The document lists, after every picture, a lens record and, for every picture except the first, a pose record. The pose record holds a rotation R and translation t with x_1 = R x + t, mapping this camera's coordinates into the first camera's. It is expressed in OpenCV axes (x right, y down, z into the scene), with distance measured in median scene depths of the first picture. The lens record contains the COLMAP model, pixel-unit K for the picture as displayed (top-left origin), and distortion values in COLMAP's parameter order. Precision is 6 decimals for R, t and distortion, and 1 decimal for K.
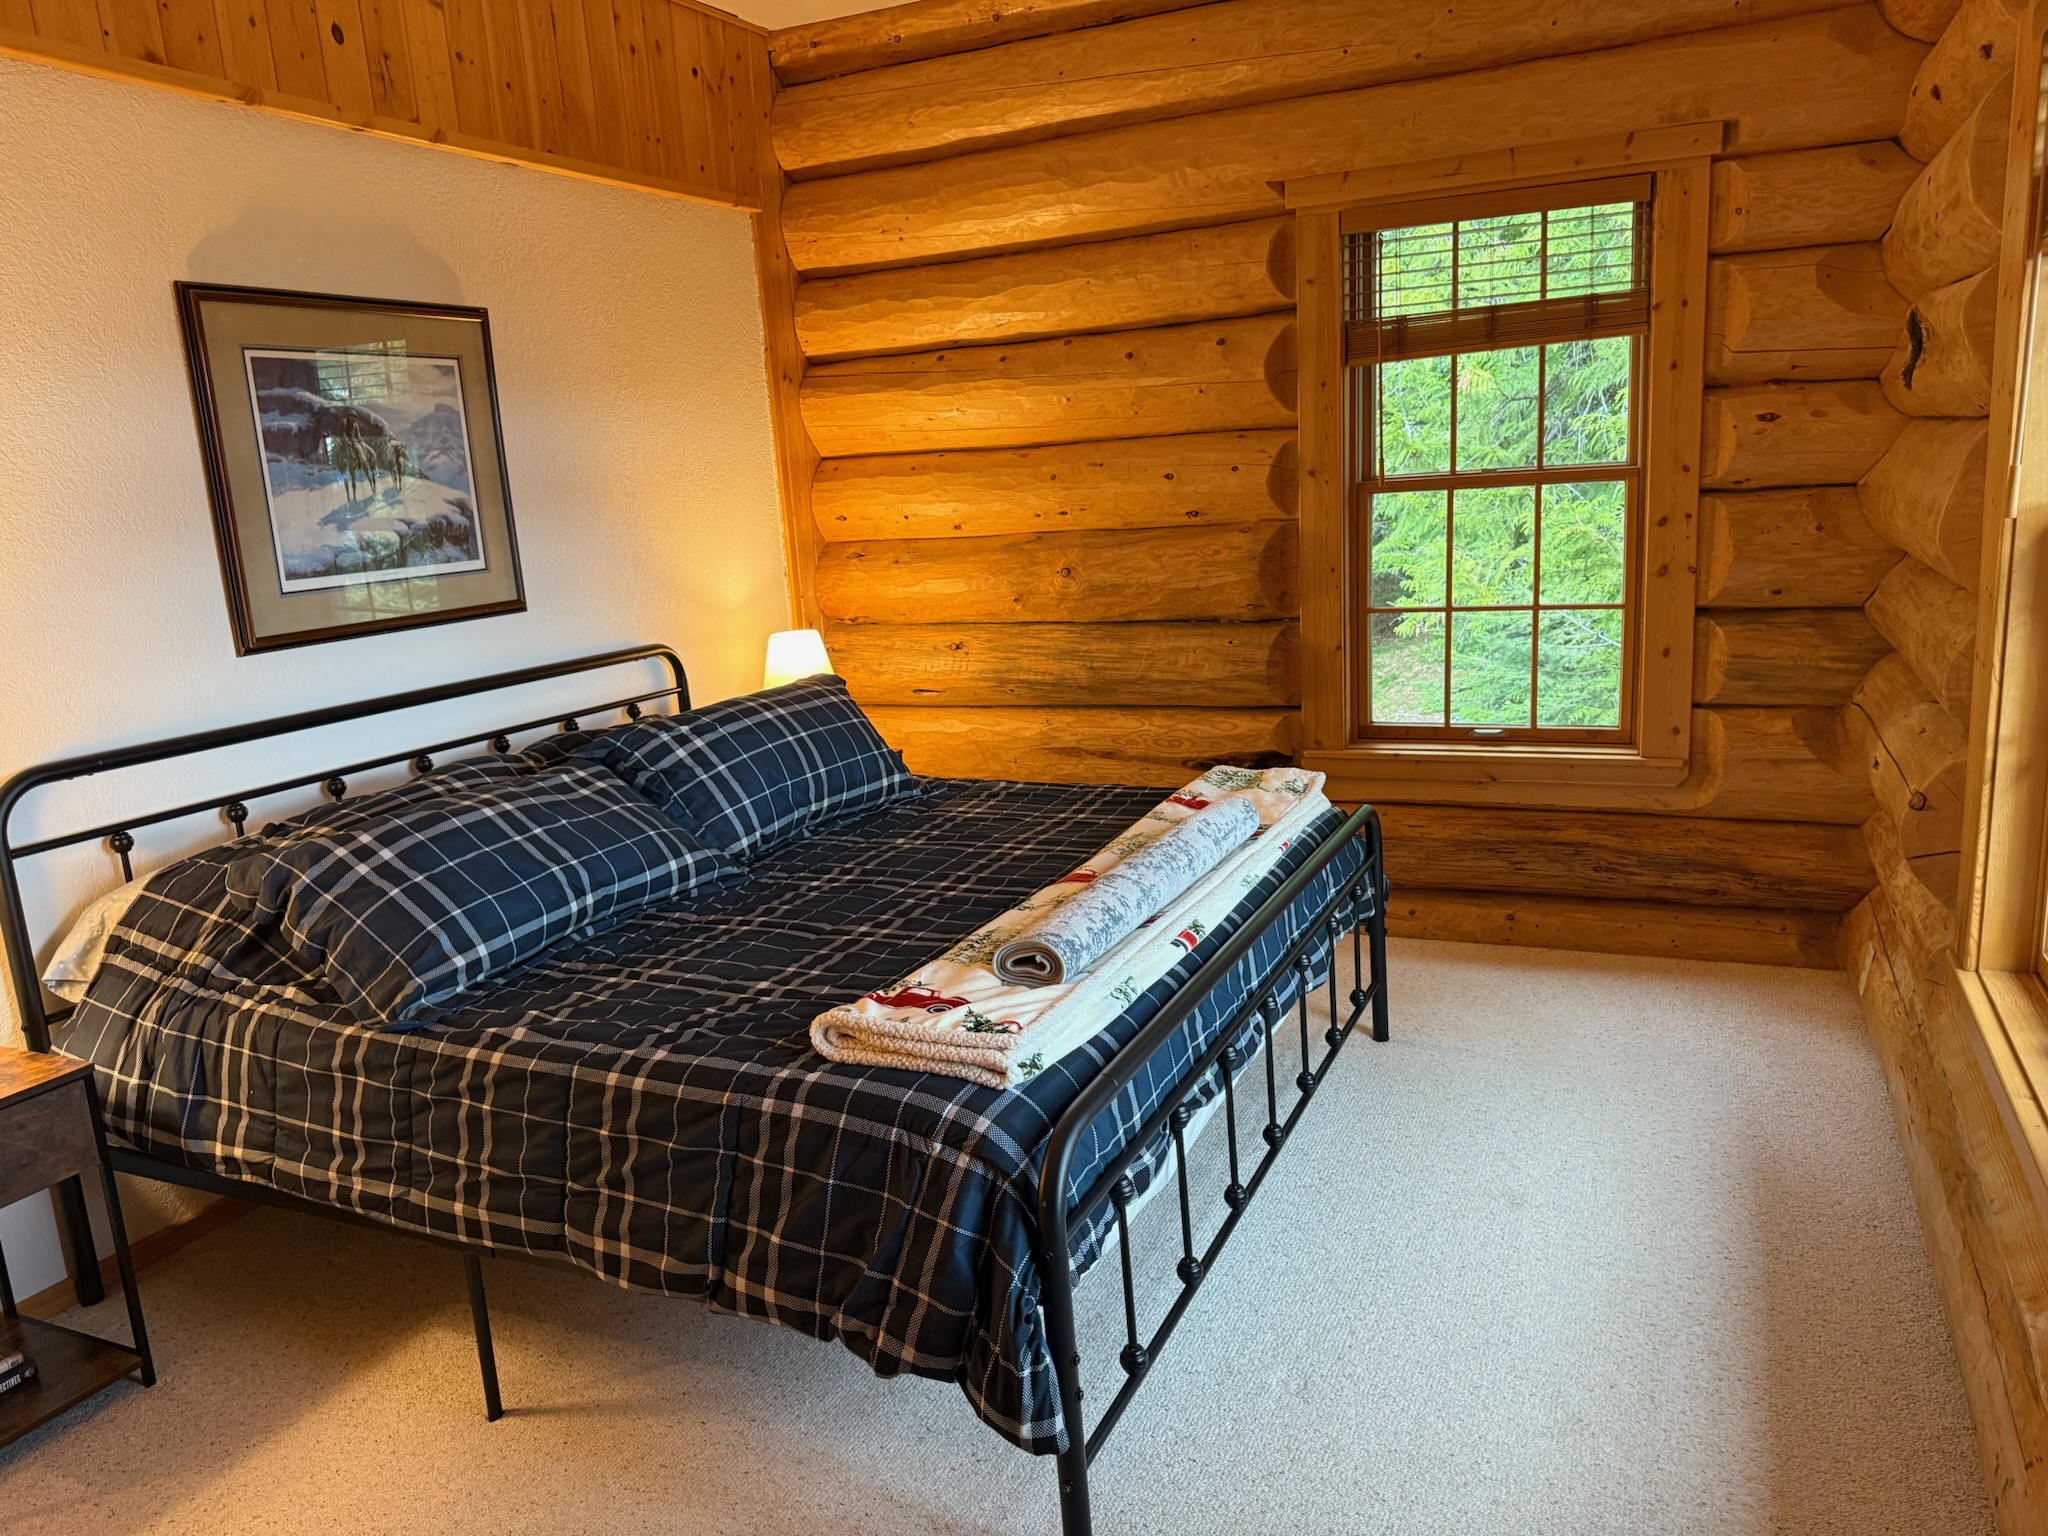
lens RADIAL K [[1444.4, 0, 1031.5], [0, 1444.4, 781.2], [0, 0, 1]] dist [0.028512, -0.031913]
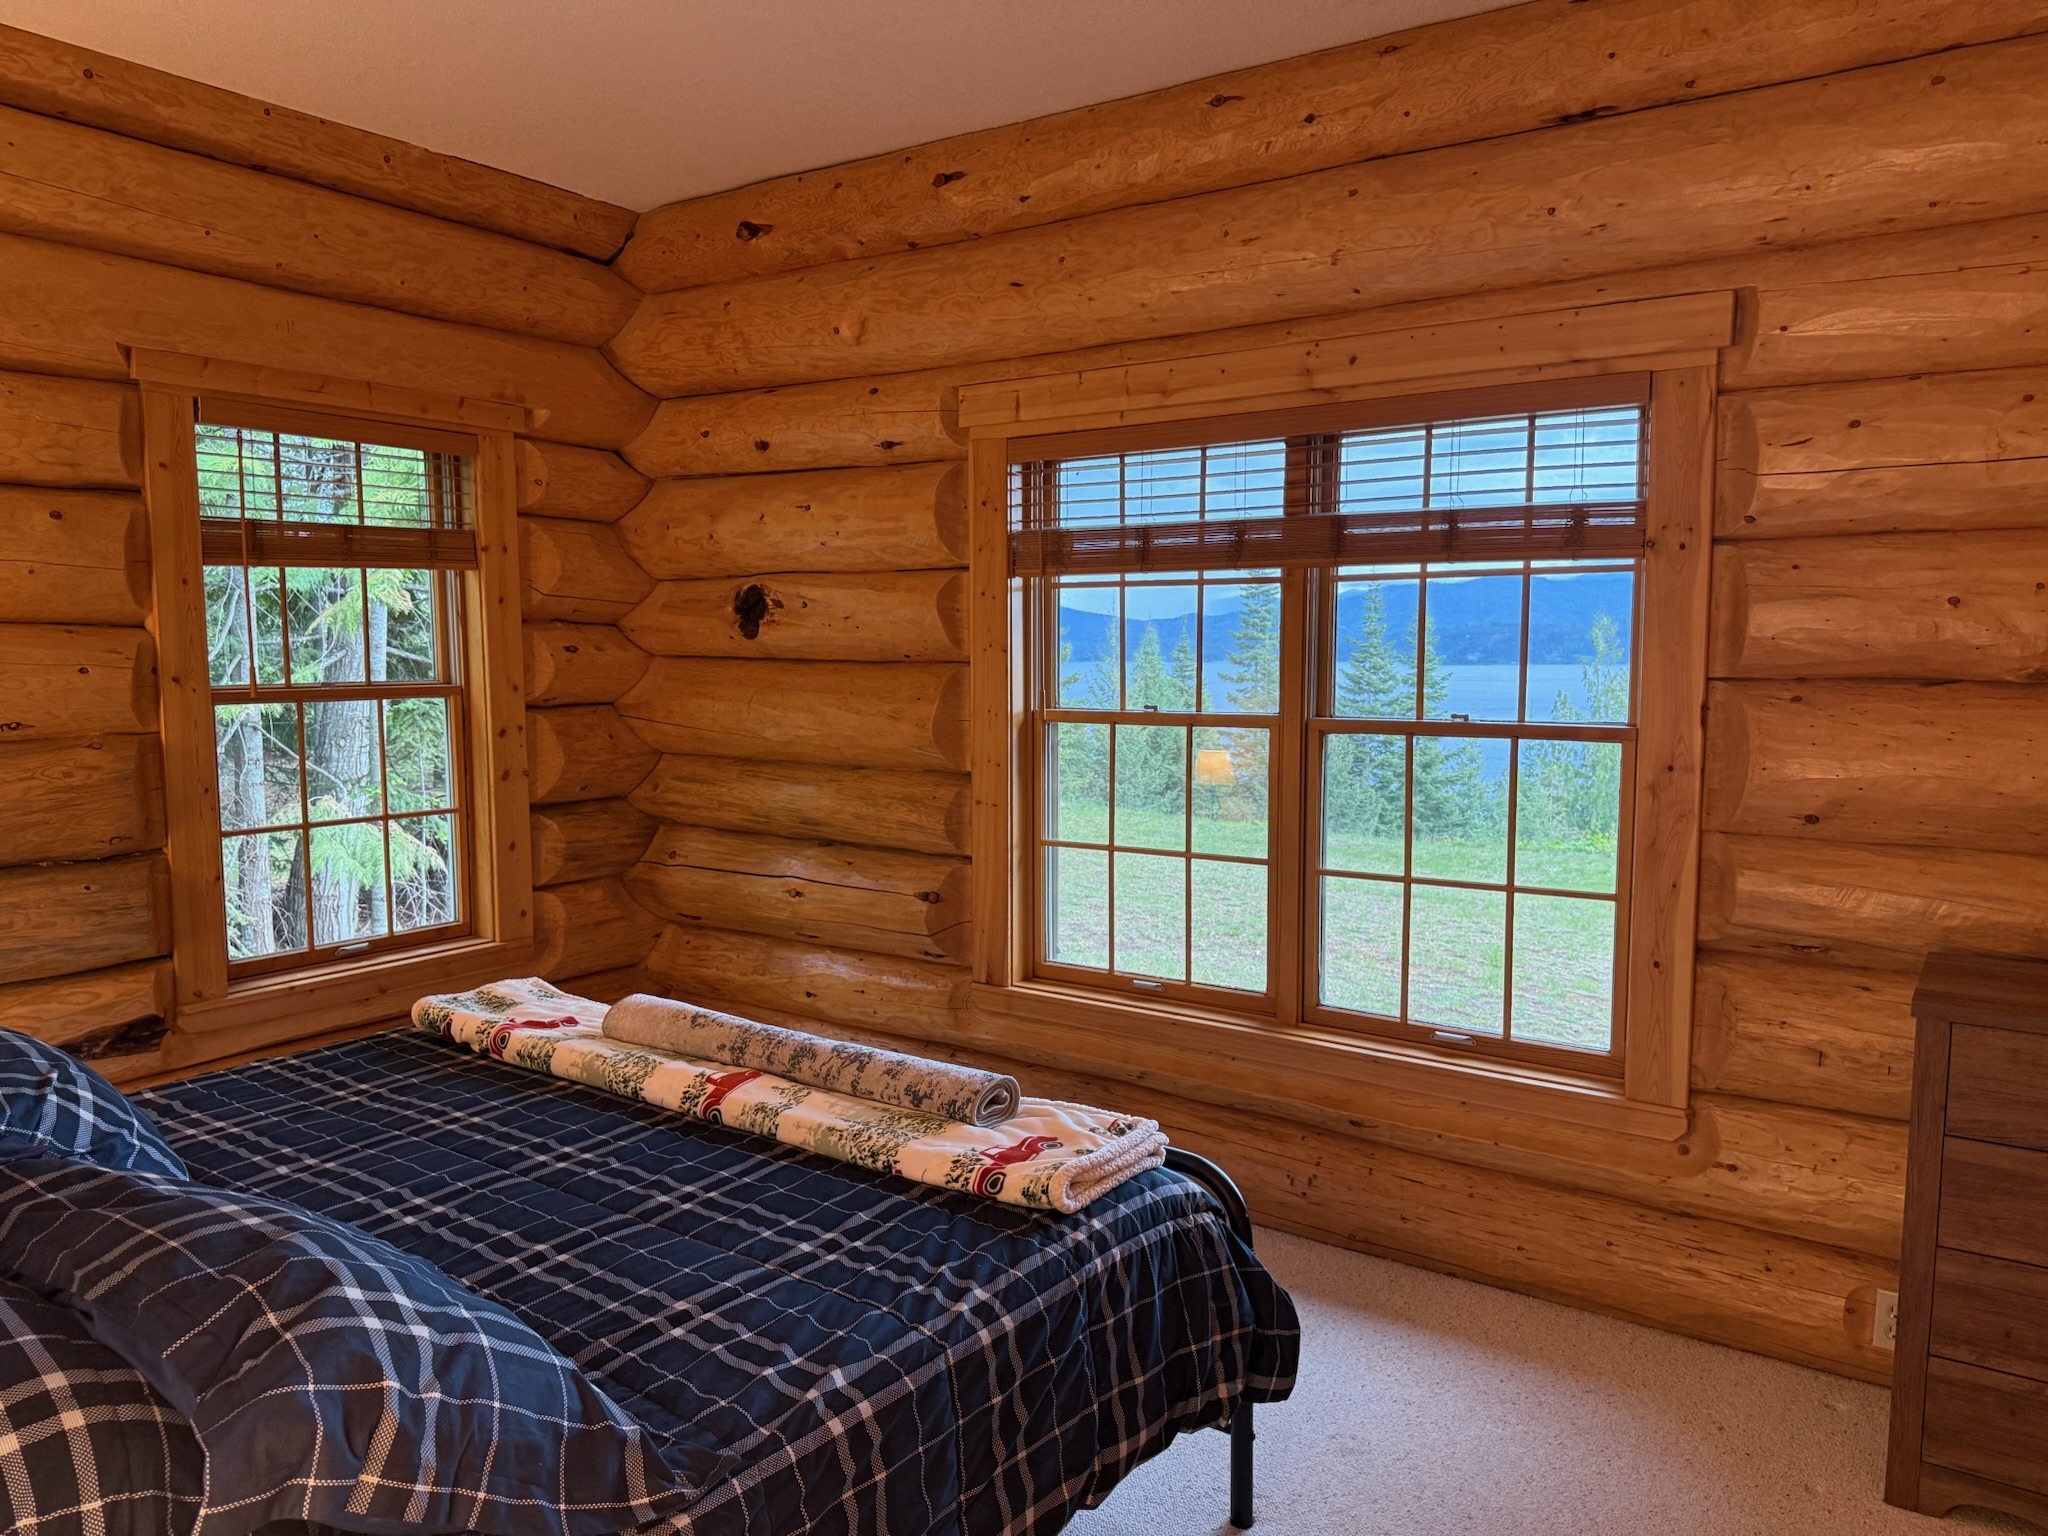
lens RADIAL K [[1444.4, 0, 1035.8], [0, 1444.4, 765.2], [0, 0, 1]] dist [0.028512, -0.031913]
pose [[0.173226, -0.028452, 0.984471, -0.623051], [0.187631, 0.982229, -0.004629, -0.070357], [-0.966844, 0.185520, 0.175486, 0.403521]]
